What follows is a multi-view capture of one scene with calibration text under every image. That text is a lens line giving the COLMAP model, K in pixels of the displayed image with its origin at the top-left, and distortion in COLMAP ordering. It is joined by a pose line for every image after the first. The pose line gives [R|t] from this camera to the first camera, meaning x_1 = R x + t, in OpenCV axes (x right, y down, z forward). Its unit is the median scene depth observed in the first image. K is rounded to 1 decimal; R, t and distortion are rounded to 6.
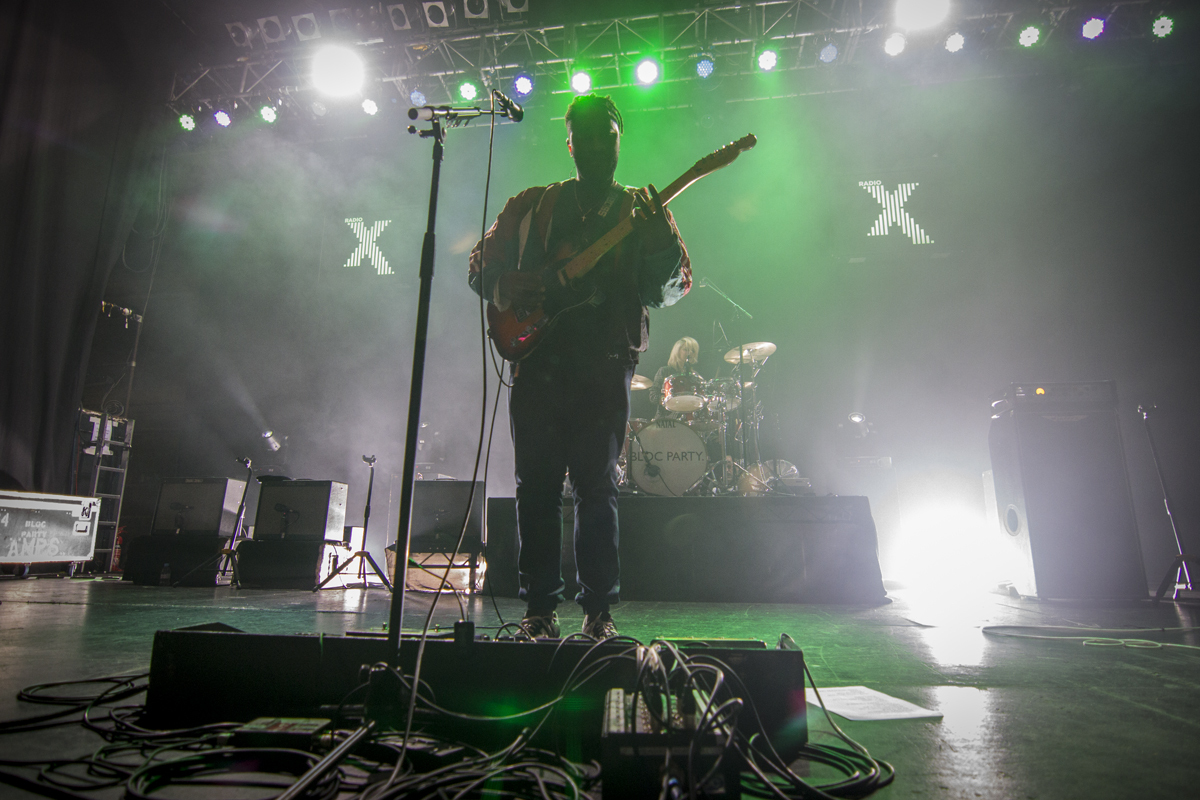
lens RADIAL K [[623.9, 0, 594.3], [0, 623.9, 383.7], [0, 0, 1]] dist [-0.022643, 0.000707]
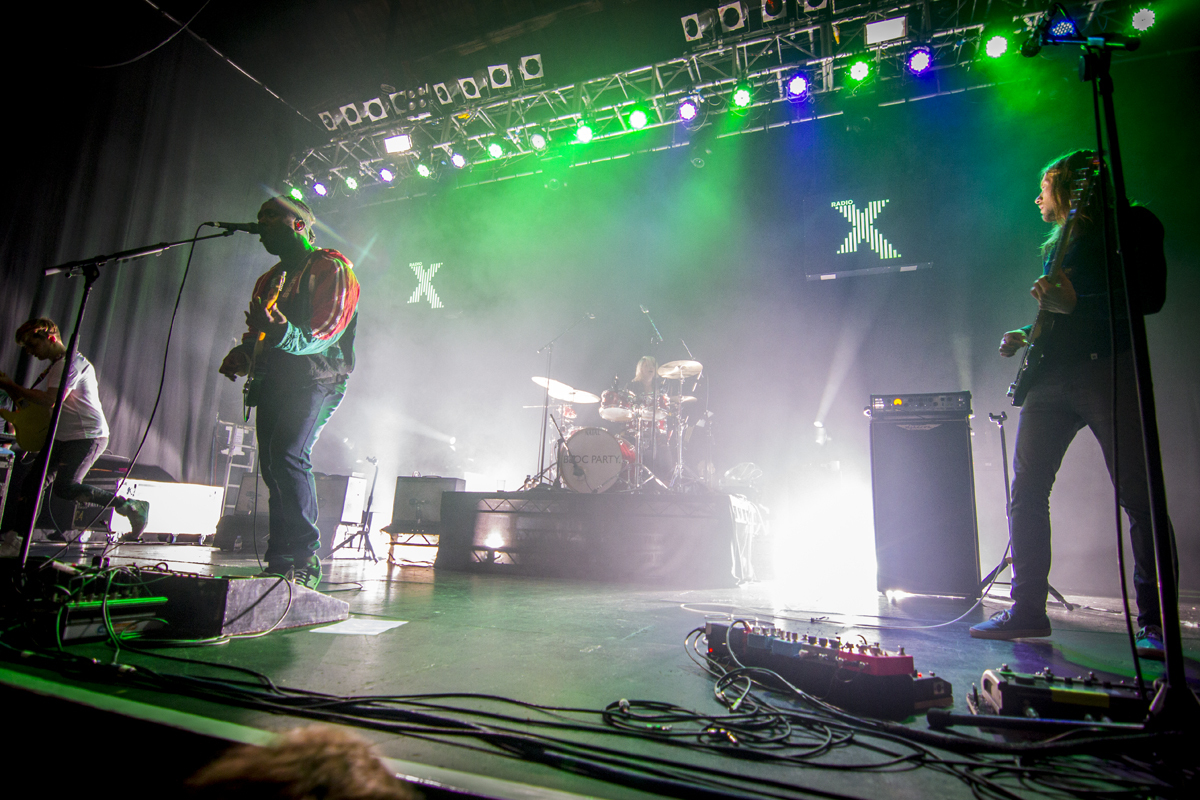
lens RADIAL K [[588.2, 0, 633.2], [0, 588.2, 395.3], [0, 0, 1]] dist [-0.021347, -0.000589]
pose [[0.980574, -0.014362, -0.195625, 0.288818], [0.016493, 0.999821, 0.009265, -0.010124], [0.195457, -0.012311, 0.980635, -0.057530]]
